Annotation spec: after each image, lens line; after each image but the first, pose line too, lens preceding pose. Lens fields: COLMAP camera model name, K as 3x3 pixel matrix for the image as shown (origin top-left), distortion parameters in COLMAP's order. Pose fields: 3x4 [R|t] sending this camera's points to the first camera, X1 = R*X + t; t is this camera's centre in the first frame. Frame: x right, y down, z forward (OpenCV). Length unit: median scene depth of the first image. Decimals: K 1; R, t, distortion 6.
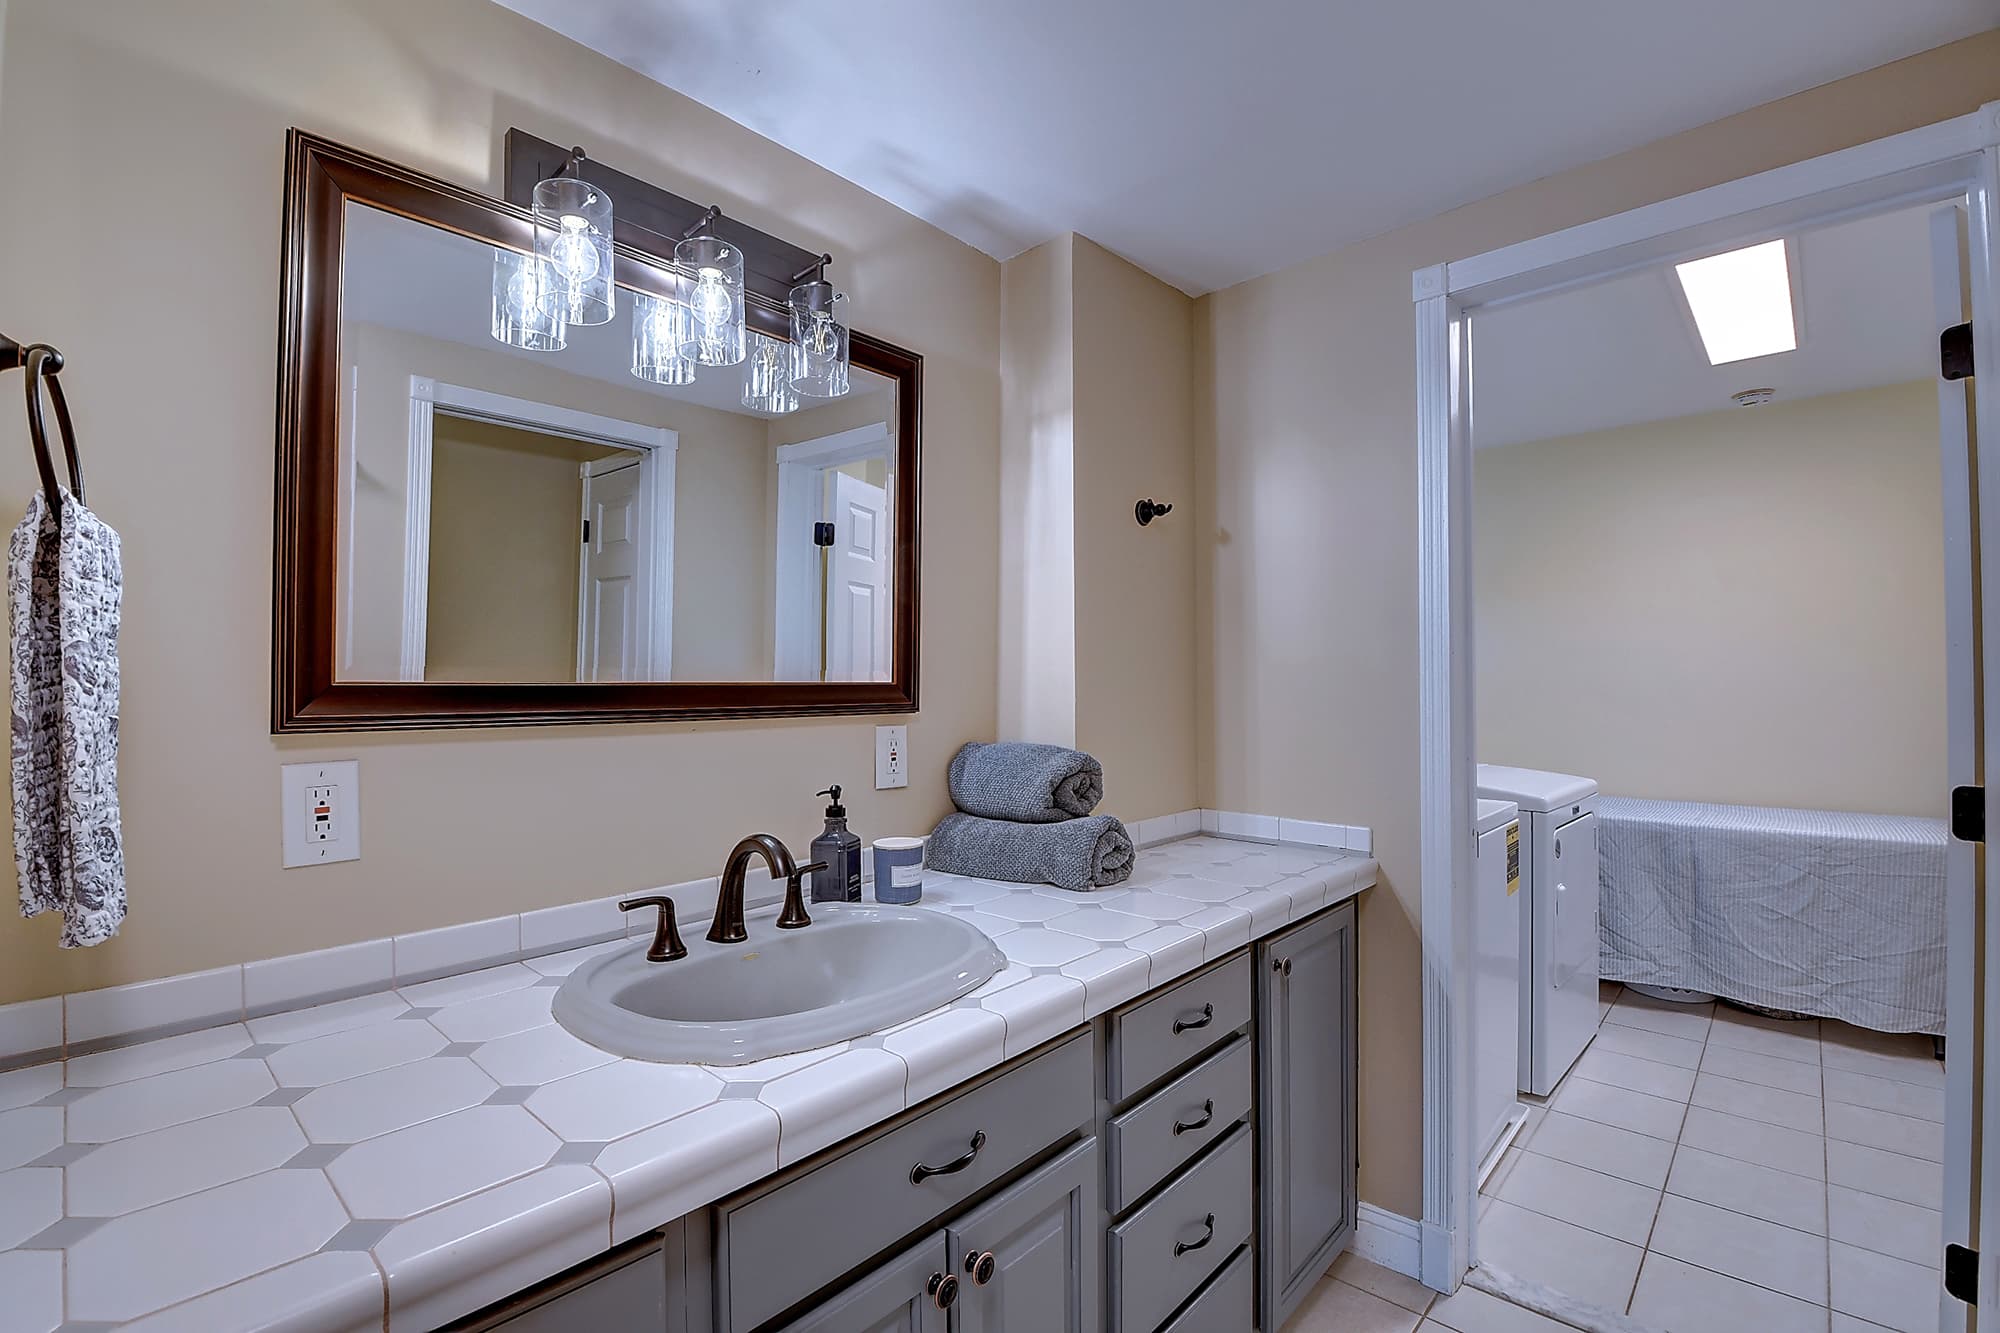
lens RADIAL K [[887.4, 0, 979.8], [0, 887.4, 665.5], [0, 0, 1]] dist [0.013640, -0.018861]
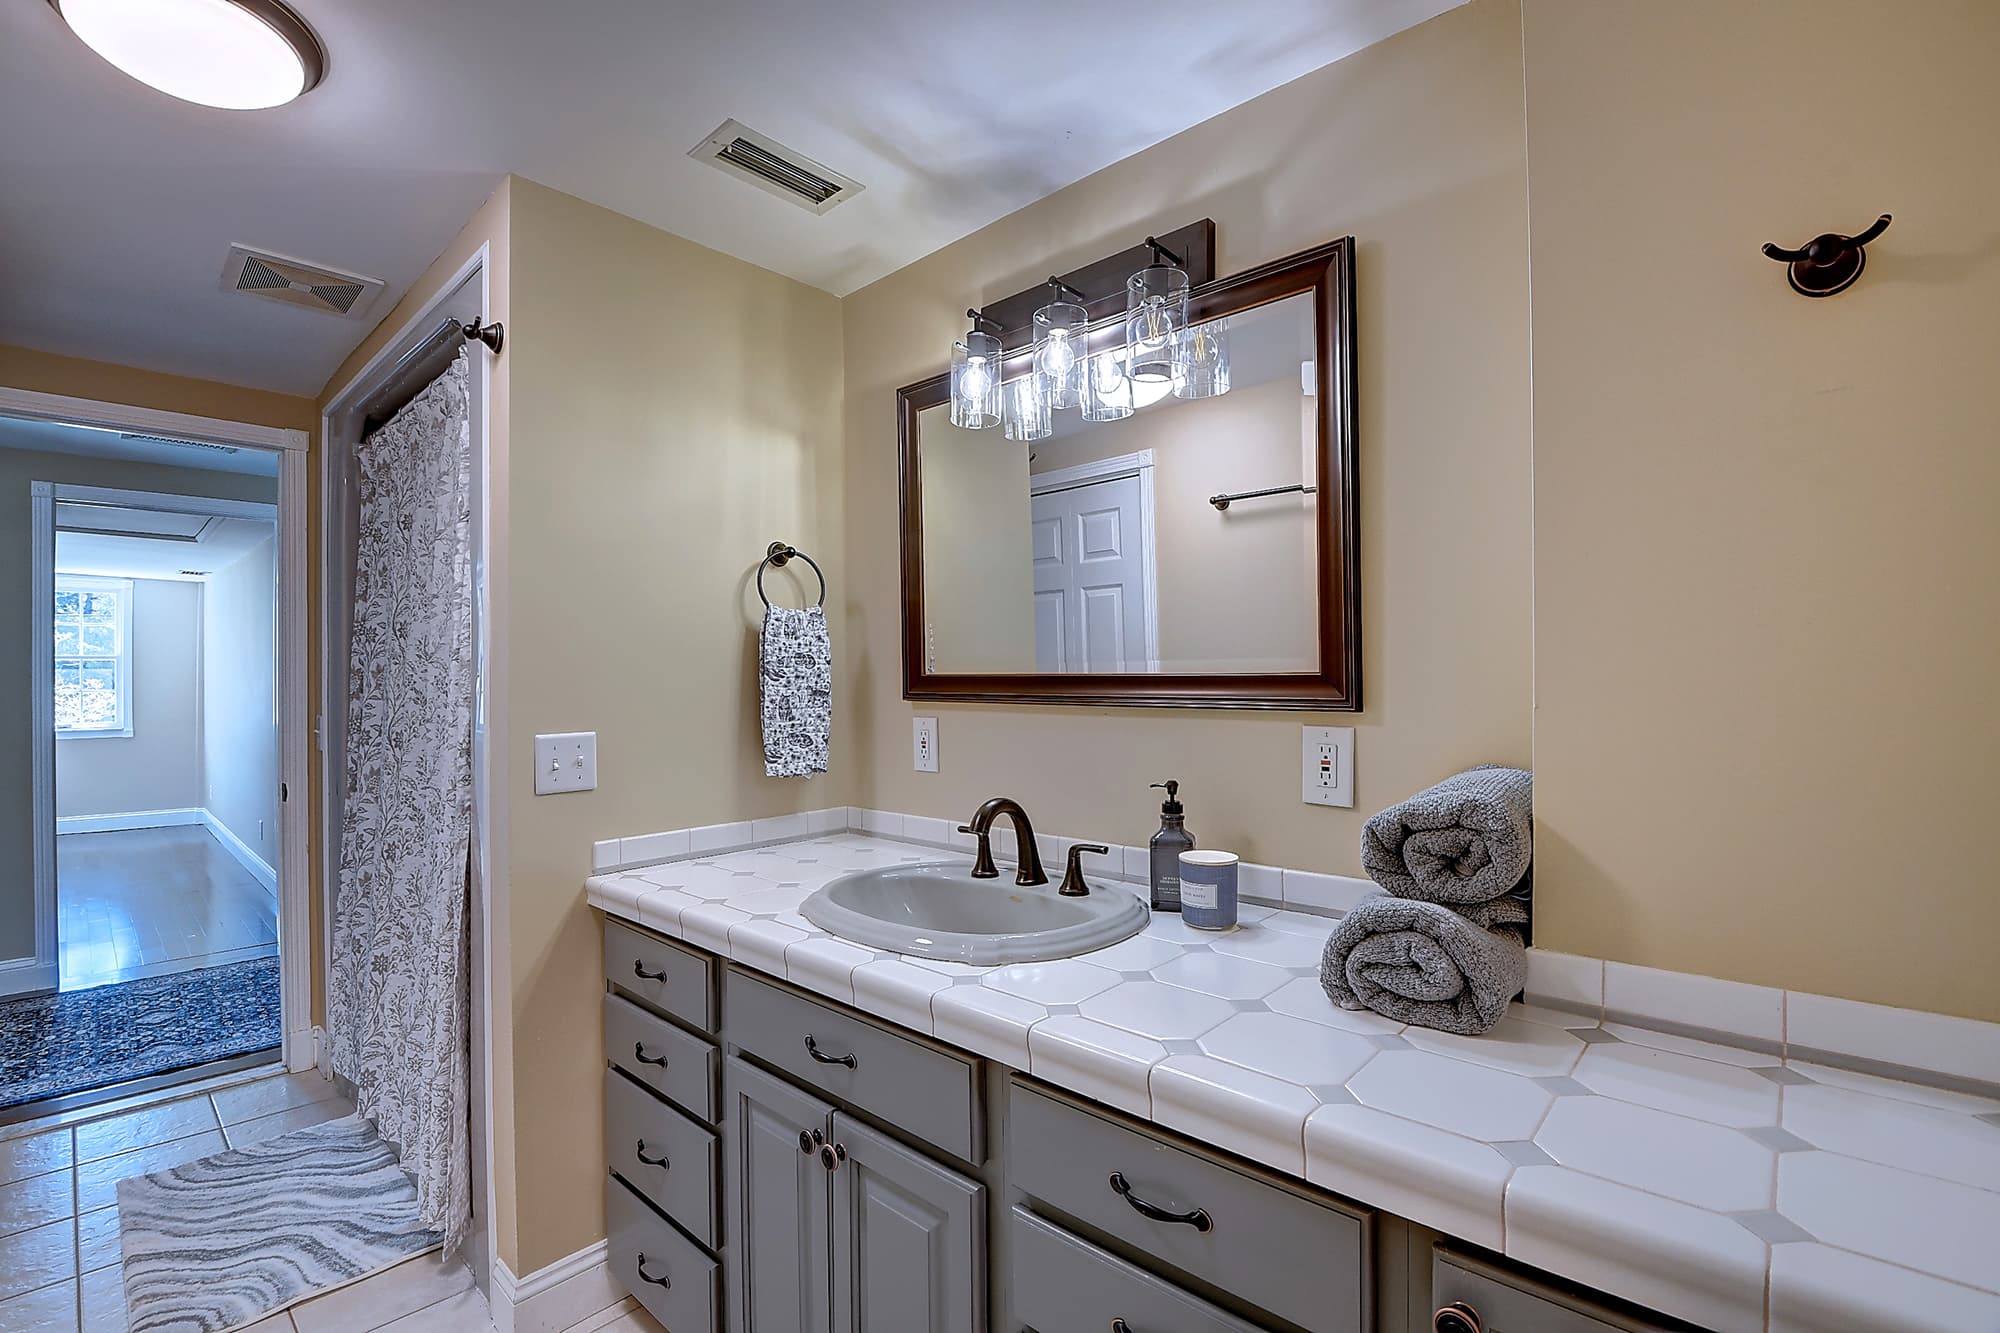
lens RADIAL K [[887.4, 0, 979.8], [0, 887.4, 665.5], [0, 0, 1]] dist [0.013640, -0.018861]
pose [[-0.005940, -0.006894, -0.999959, 0.890625], [0.027170, 0.999606, -0.007053, 0.012610], [0.999613, -0.027211, -0.005750, 0.891868]]
